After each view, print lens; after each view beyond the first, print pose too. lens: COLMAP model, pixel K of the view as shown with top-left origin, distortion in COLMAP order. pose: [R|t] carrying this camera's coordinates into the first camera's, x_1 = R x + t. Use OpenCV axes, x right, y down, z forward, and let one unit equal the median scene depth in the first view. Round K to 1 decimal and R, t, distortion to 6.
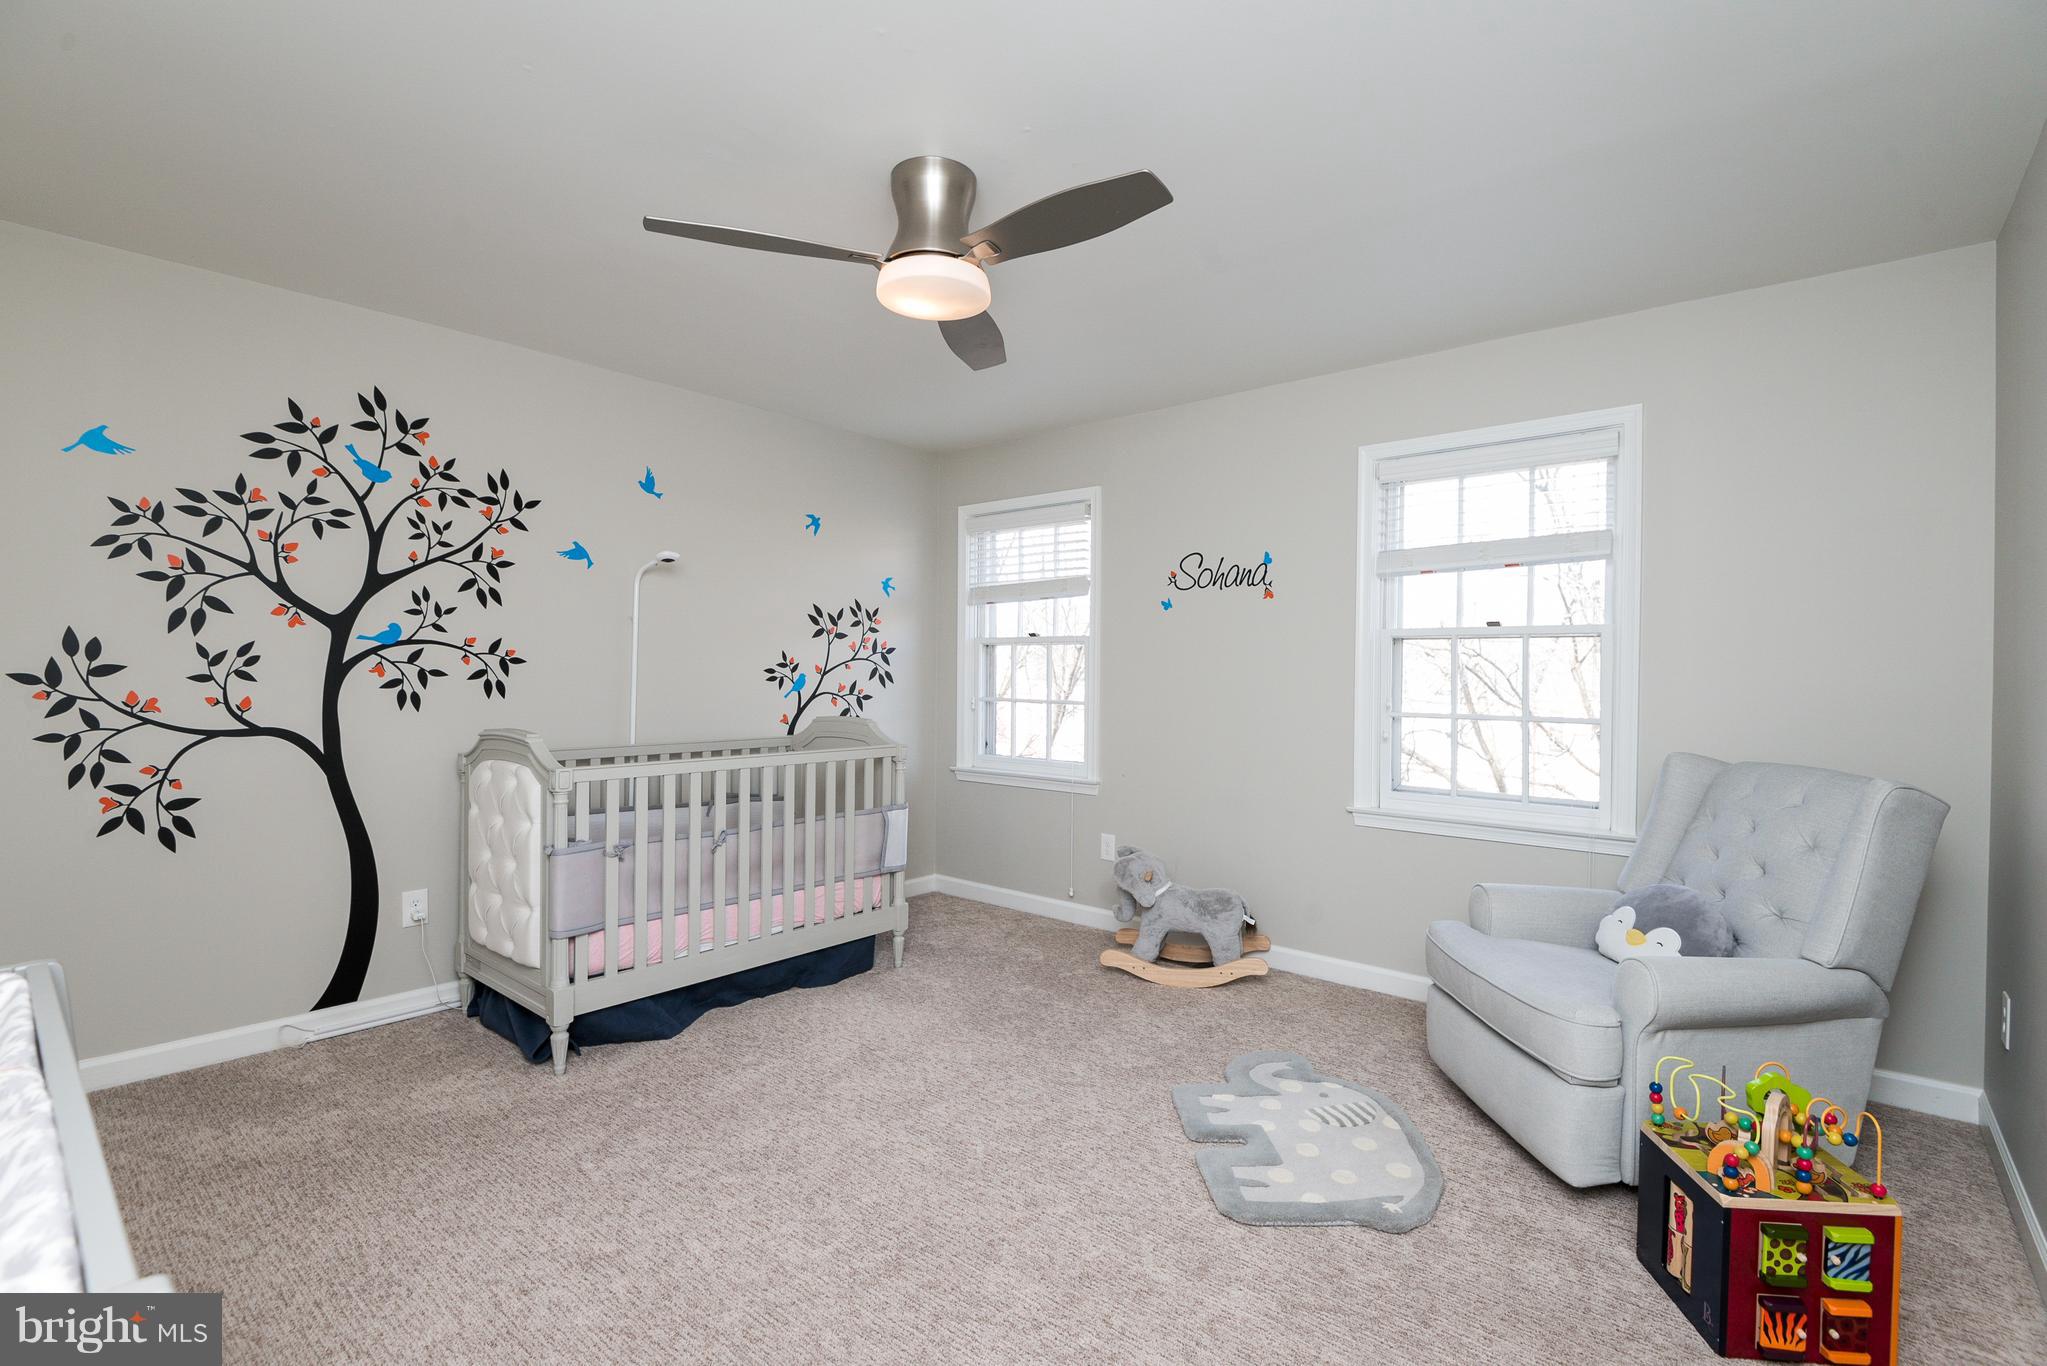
lens RADIAL K [[928.5, 0, 1023.3], [0, 928.5, 664.4], [0, 0, 1]] dist [-0.000704, -0.000891]
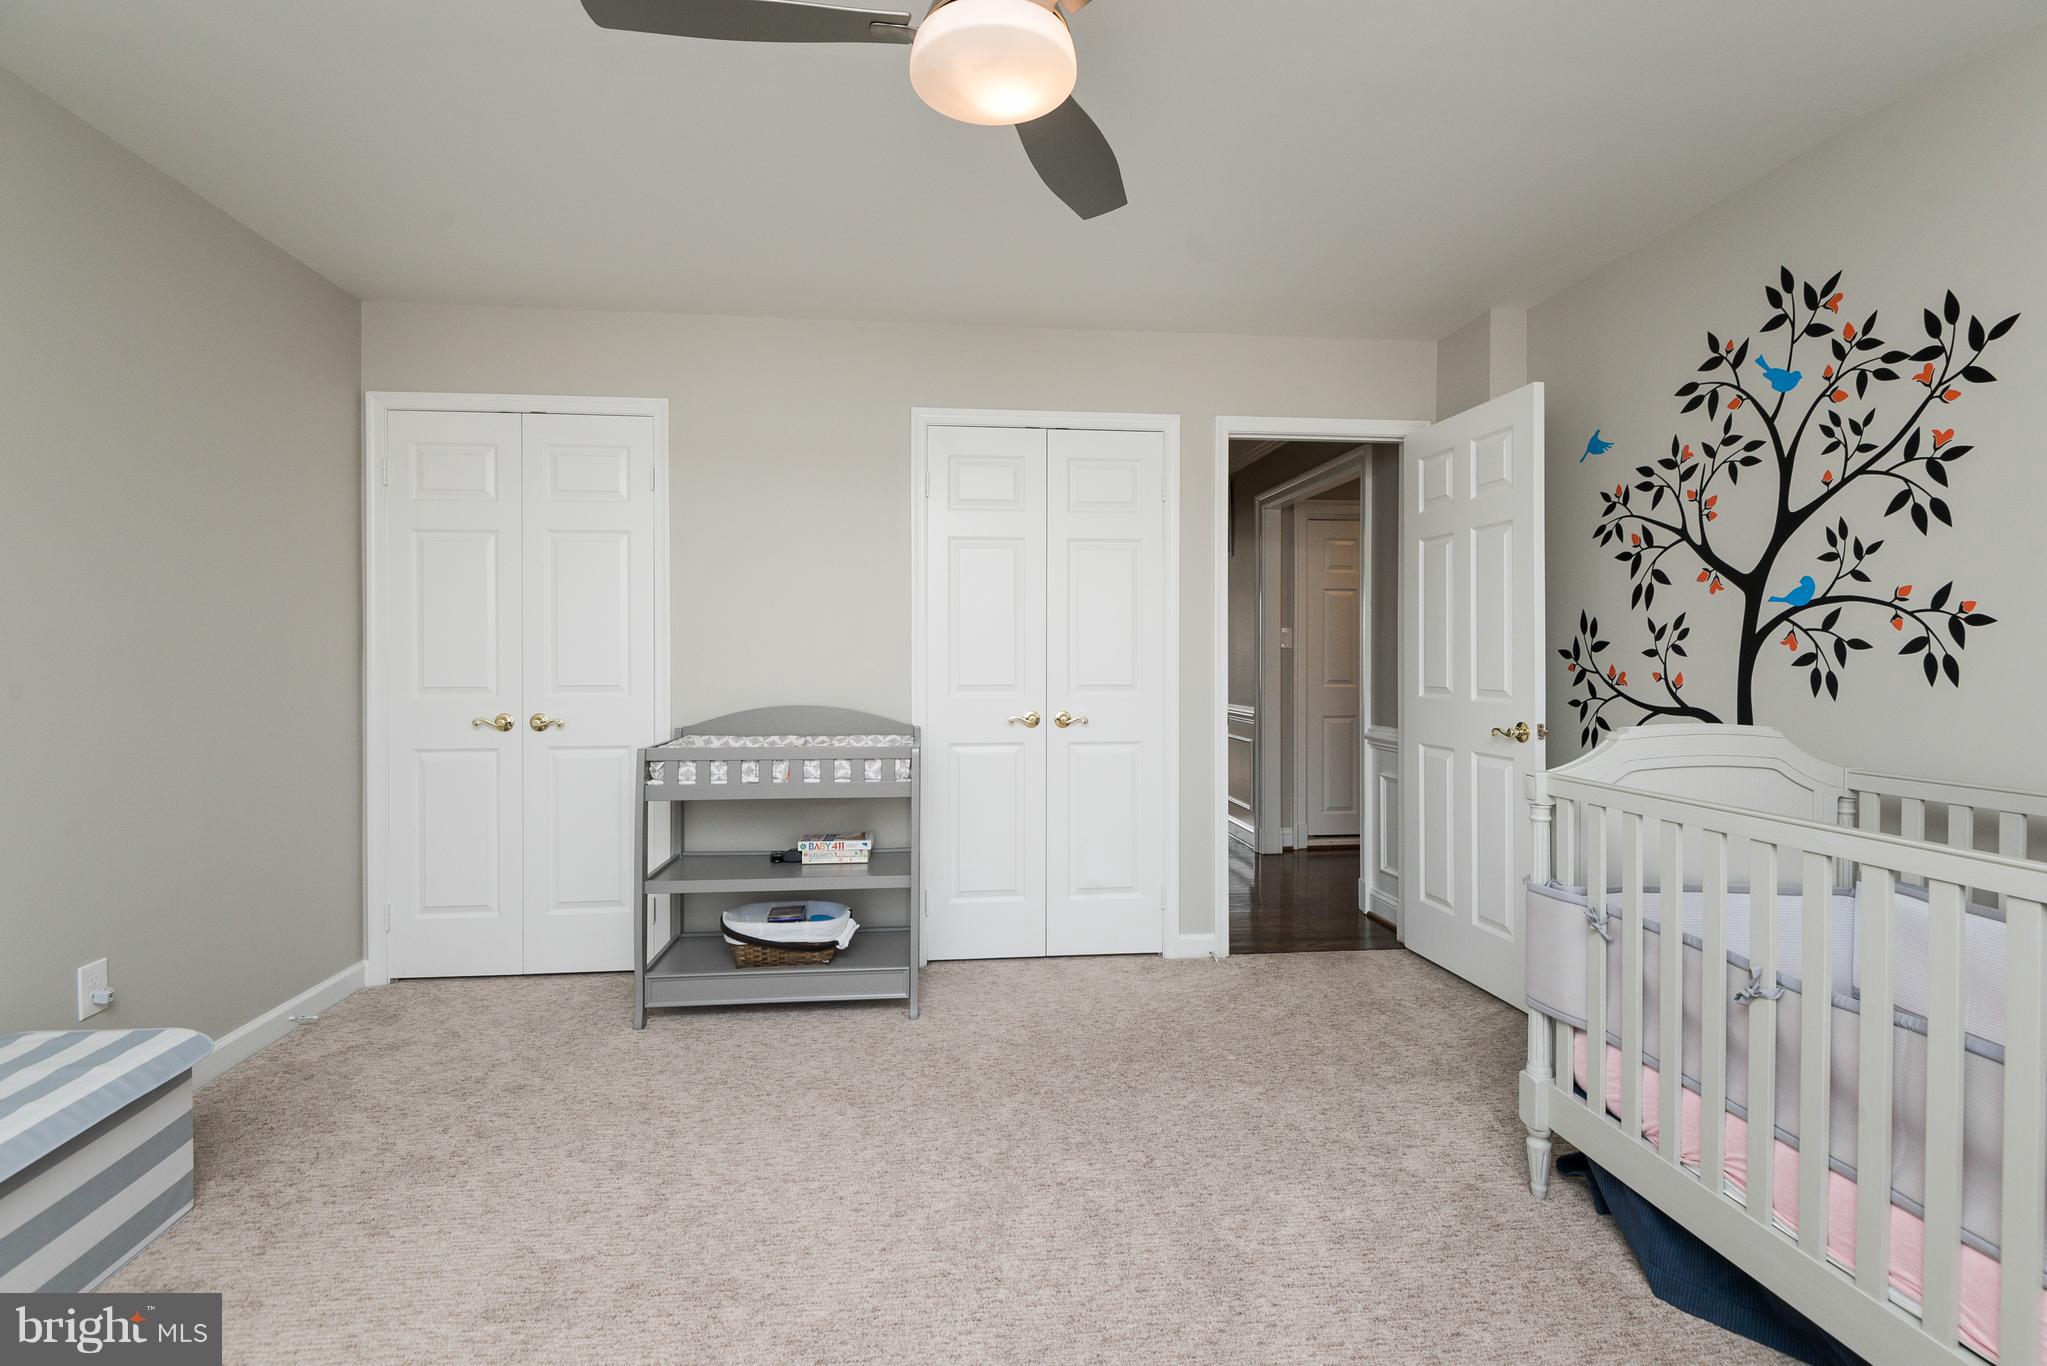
lens RADIAL K [[928.5, 0, 1023.3], [0, 928.5, 664.4], [0, 0, 1]] dist [-0.000704, -0.000891]
pose [[-0.648799, -0.010776, -0.760884, 0.273512], [-0.011818, 0.999922, -0.004085, 0.035153], [0.760868, 0.006341, -0.648875, 1.021176]]
